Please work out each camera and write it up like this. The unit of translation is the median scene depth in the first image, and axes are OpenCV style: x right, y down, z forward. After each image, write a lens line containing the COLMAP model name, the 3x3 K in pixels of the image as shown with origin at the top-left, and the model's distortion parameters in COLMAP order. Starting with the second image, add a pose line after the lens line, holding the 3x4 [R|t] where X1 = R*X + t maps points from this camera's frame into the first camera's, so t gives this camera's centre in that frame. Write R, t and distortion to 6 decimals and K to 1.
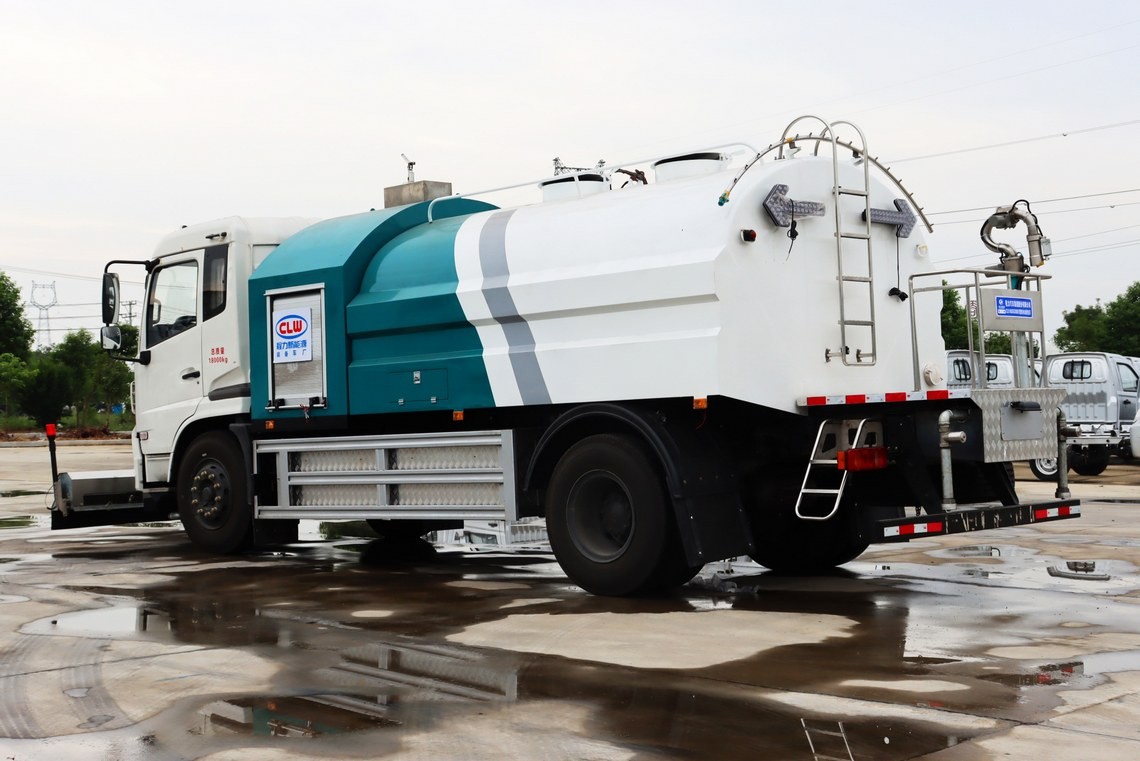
lens RADIAL K [[1832.8, 0, 570.0], [0, 1832.8, 380.5], [0, 0, 1]] dist [0.015335, 0.047569]
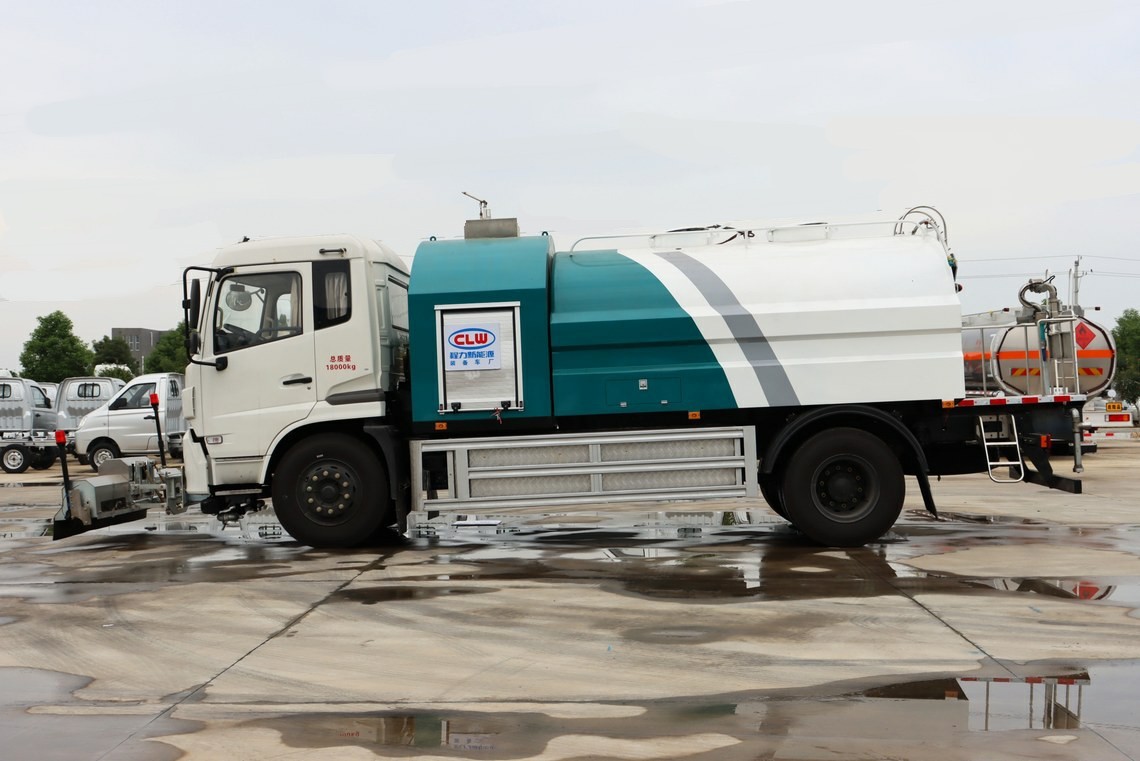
lens RADIAL K [[1309.1, 0, 570.0], [0, 1309.1, 380.5], [0, 0, 1]] dist [0.001778, -0.001031]
pose [[0.719735, 0.014131, 0.694105, -0.730120], [-0.003465, 0.999853, -0.016762, 0.010585], [-0.694240, 0.009660, 0.719678, 0.414841]]
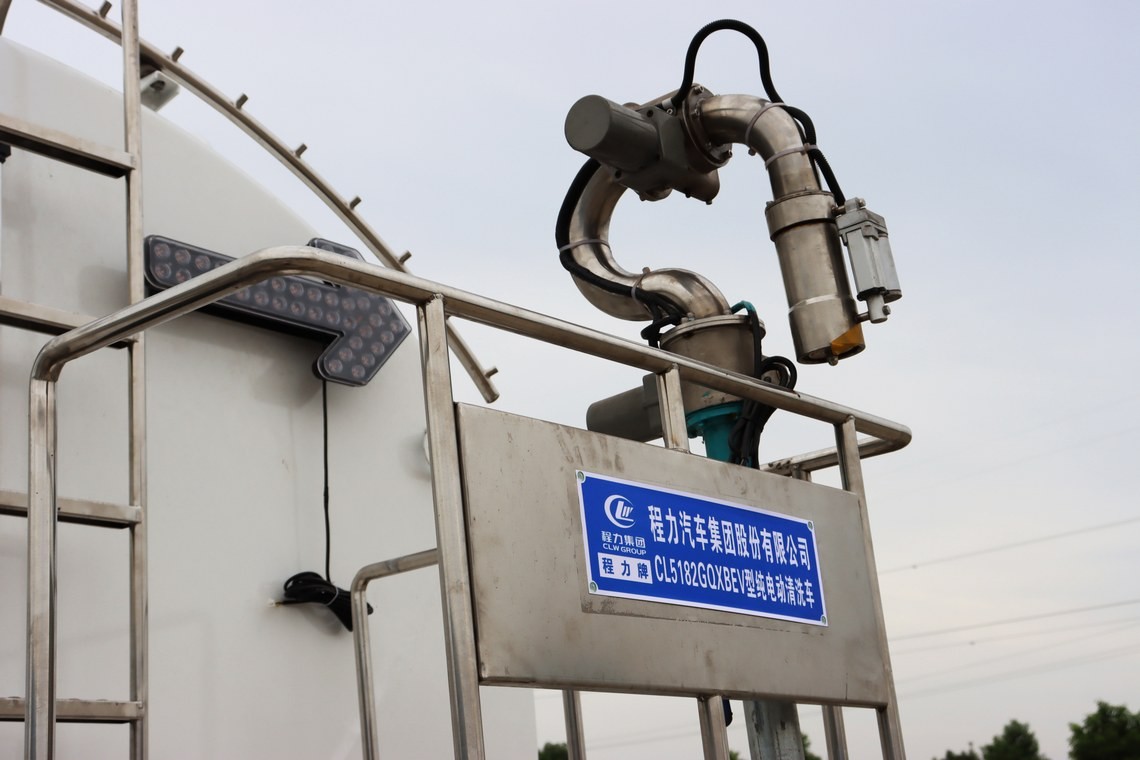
lens RADIAL K [[1789.9, 0, 570.0], [0, 1789.9, 380.0], [0, 0, 1]] dist [0.152097, 0.019290]
pose [[0.996973, -0.020877, 0.074891, 0.186512], [0.038989, 0.967645, -0.249285, -0.012256], [-0.067264, 0.251451, 0.965530, 0.718026]]
